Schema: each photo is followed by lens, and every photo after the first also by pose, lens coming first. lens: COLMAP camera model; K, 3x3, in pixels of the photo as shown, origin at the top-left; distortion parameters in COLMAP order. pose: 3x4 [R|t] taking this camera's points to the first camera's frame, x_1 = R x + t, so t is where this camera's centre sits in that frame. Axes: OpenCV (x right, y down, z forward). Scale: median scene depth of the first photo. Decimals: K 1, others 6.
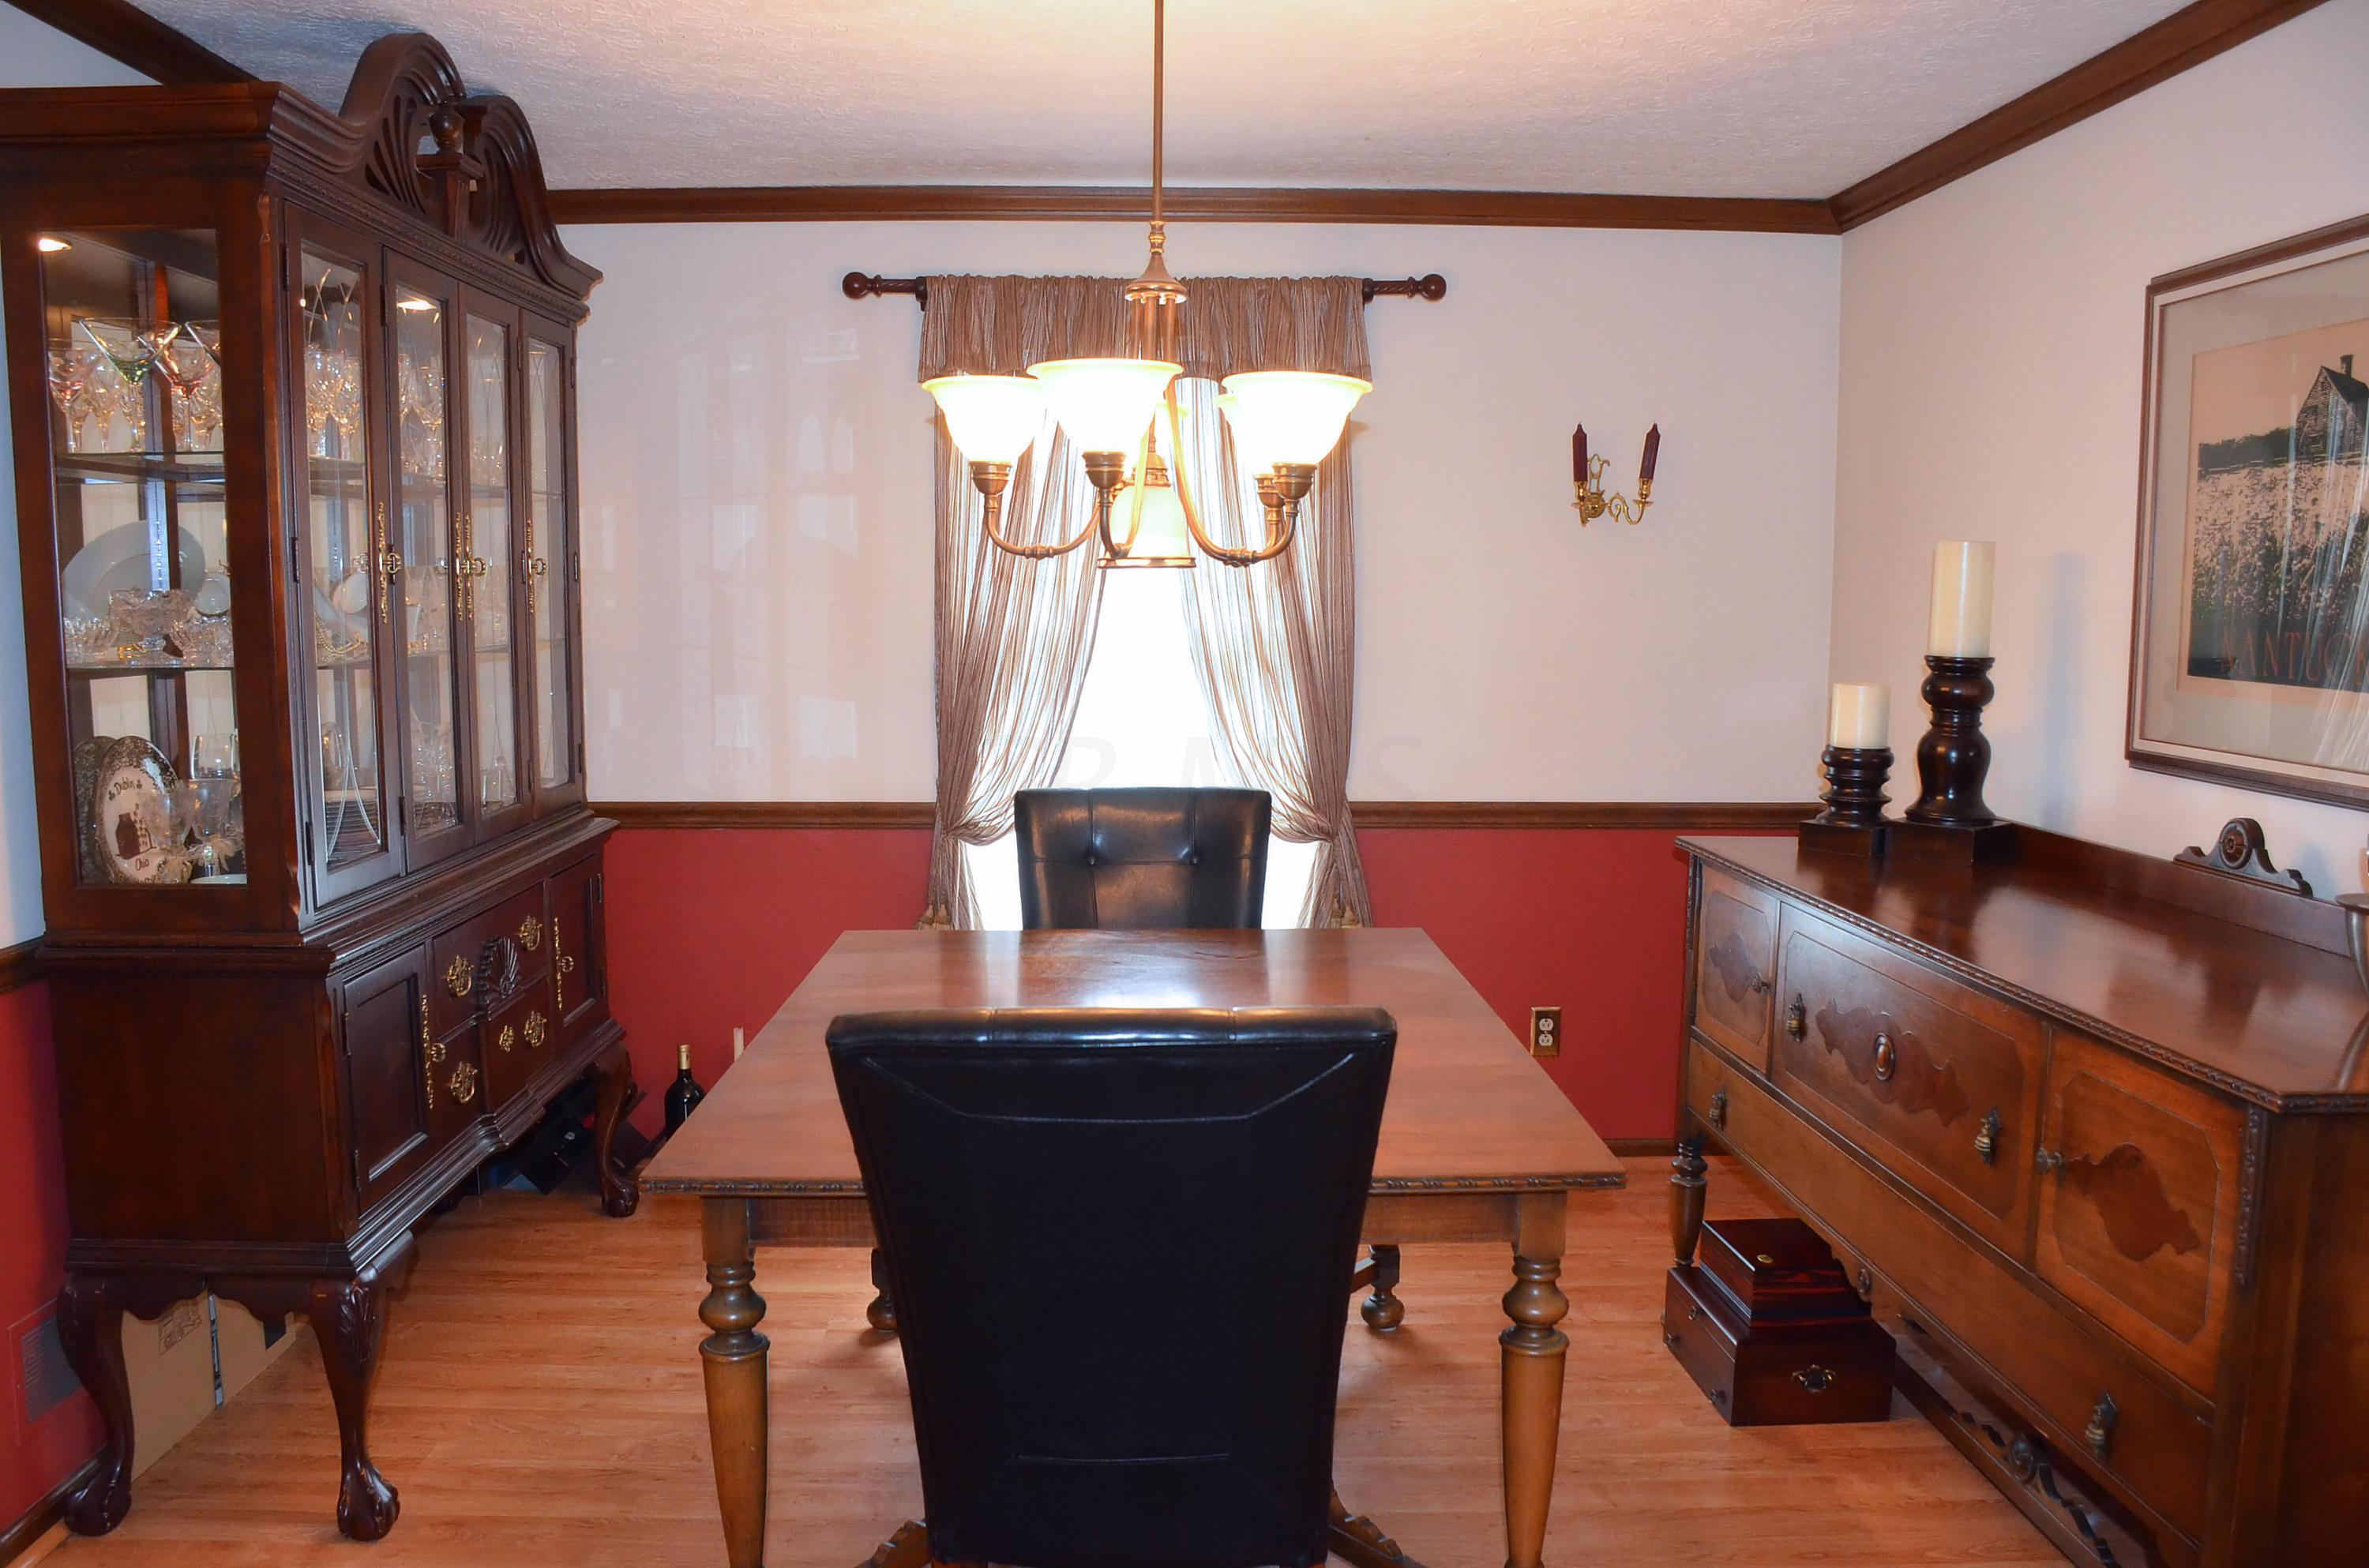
lens RADIAL K [[1883.8, 0, 1175.5], [0, 1883.8, 825.3], [0, 0, 1]] dist [-0.145411, 0.098670]
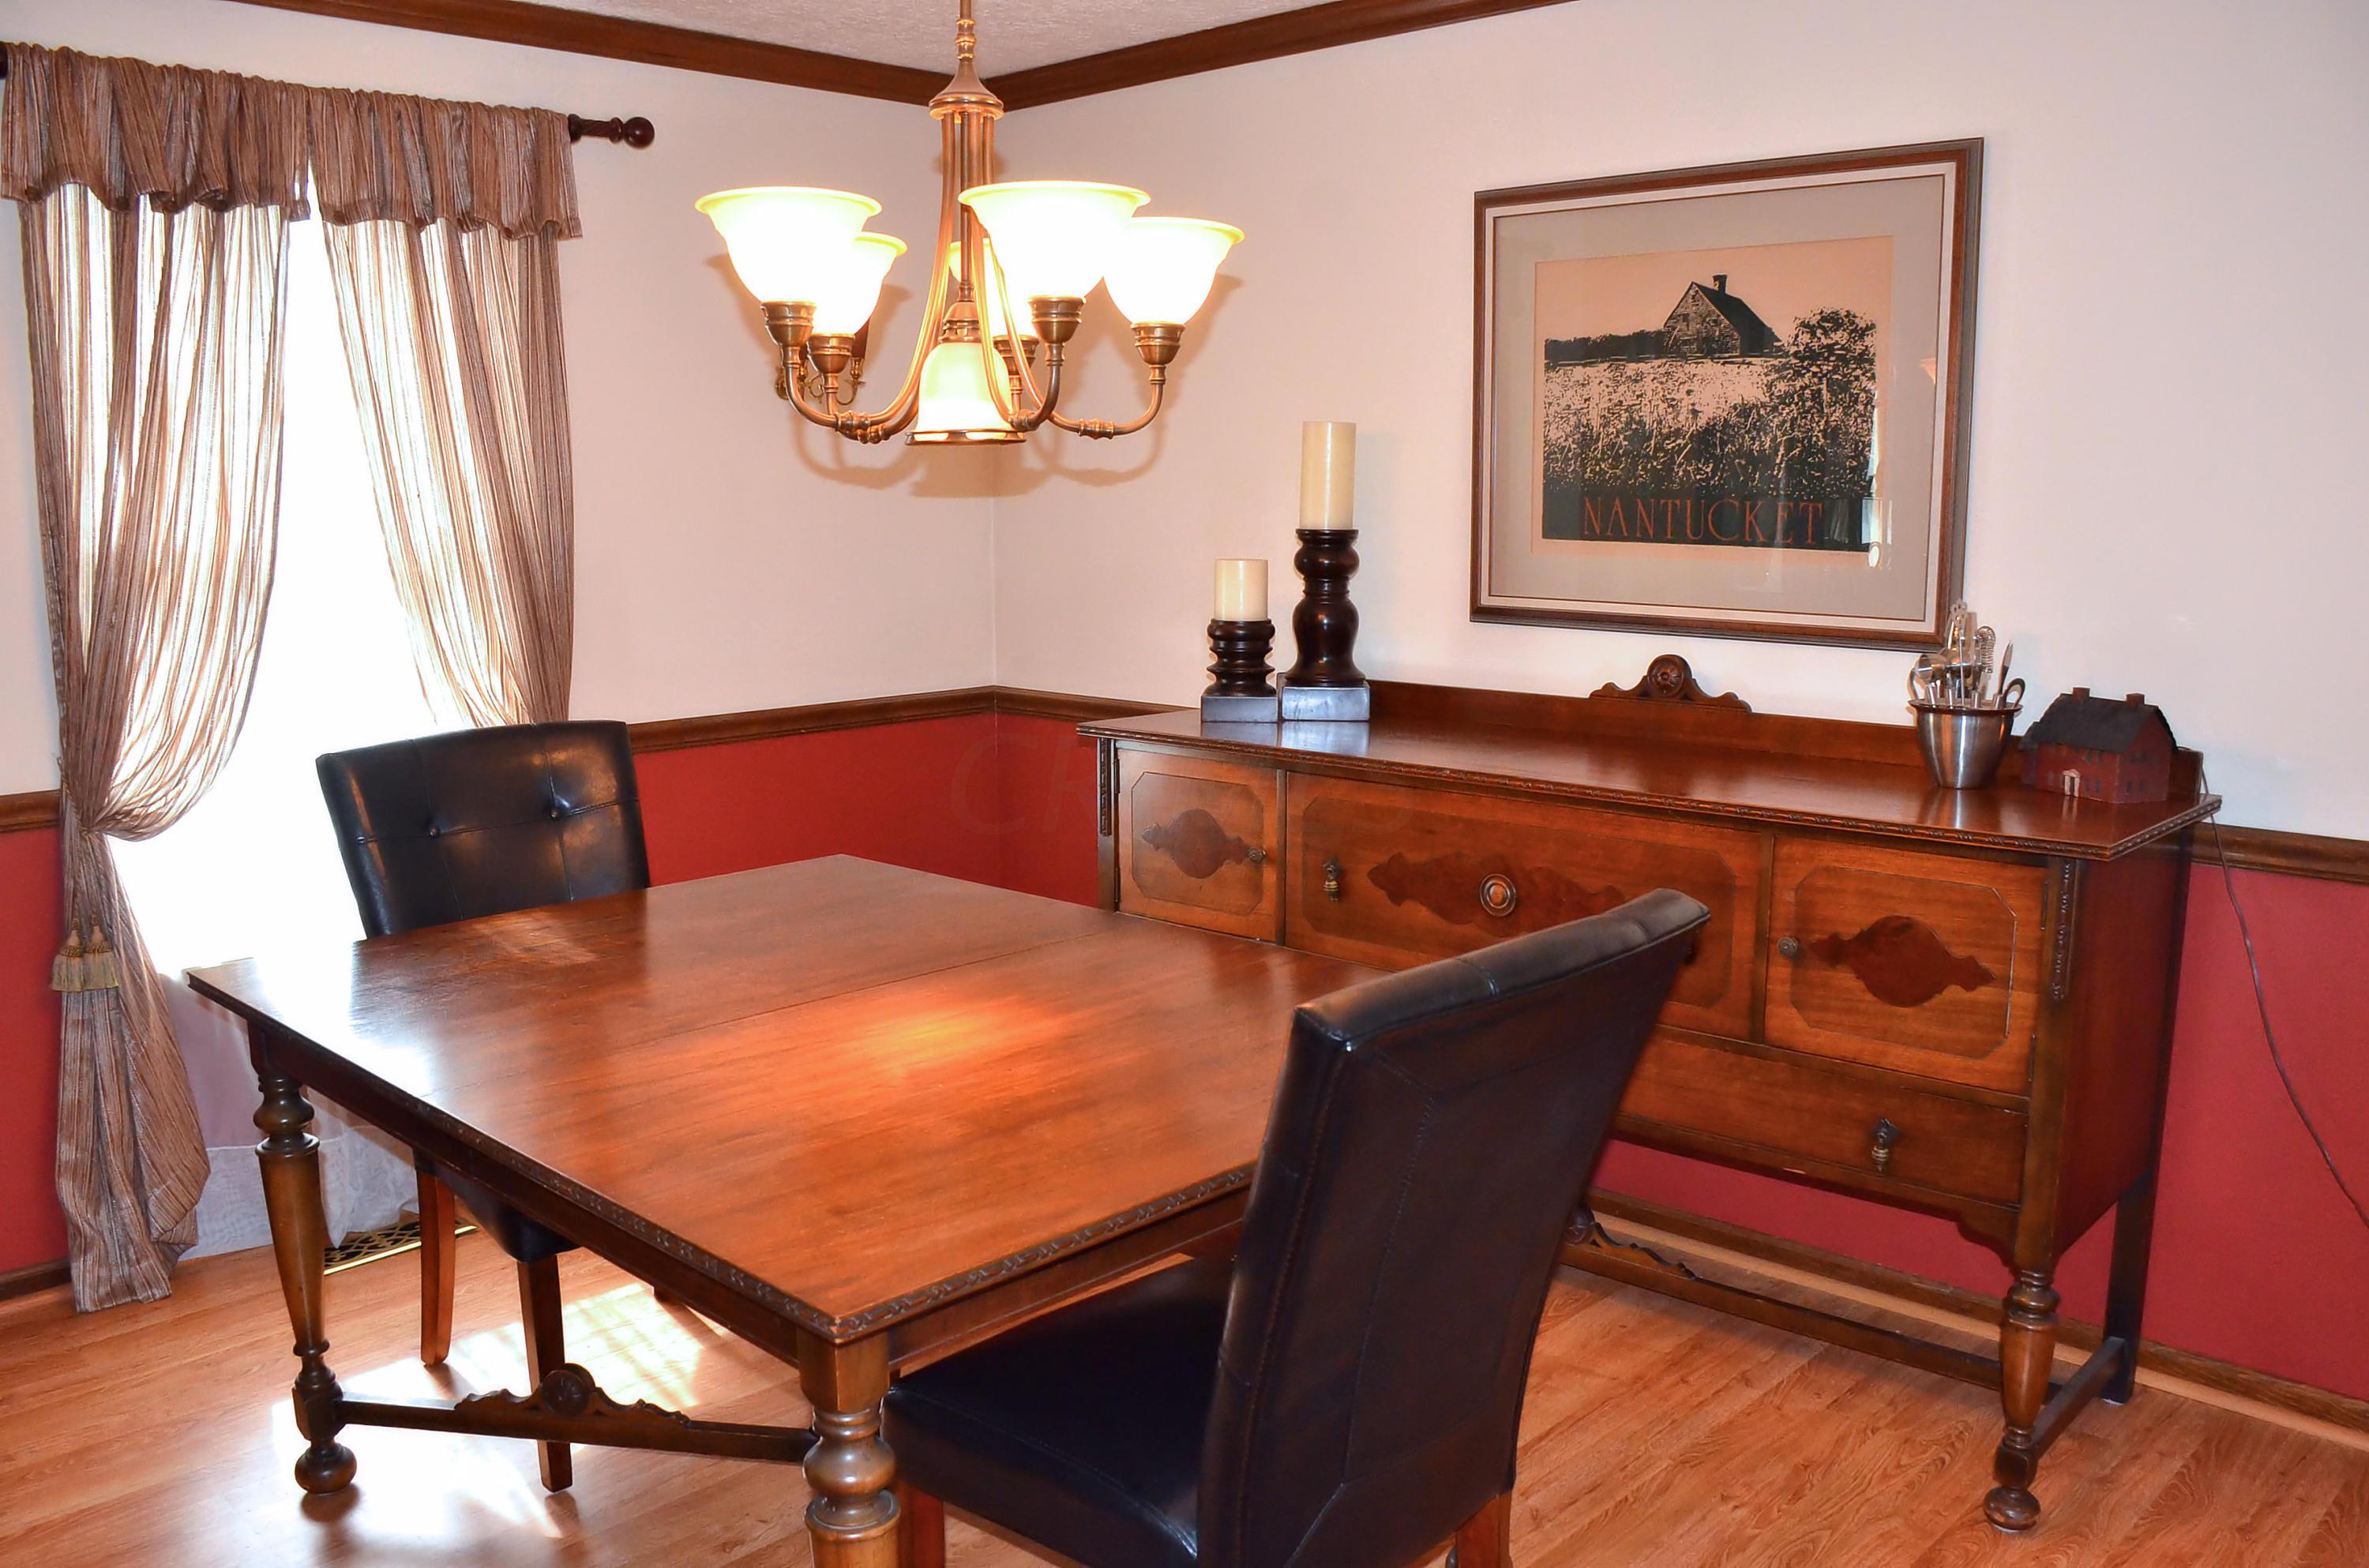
lens RADIAL K [[1903.0, 0, 1182.8], [0, 1903.0, 841.2], [0, 0, 1]] dist [-0.157192, 0.098262]
pose [[0.706606, -0.137172, 0.694184, -0.425263], [0.094678, 0.990537, 0.099360, -0.028958], [-0.701244, -0.004484, 0.712907, 0.266510]]
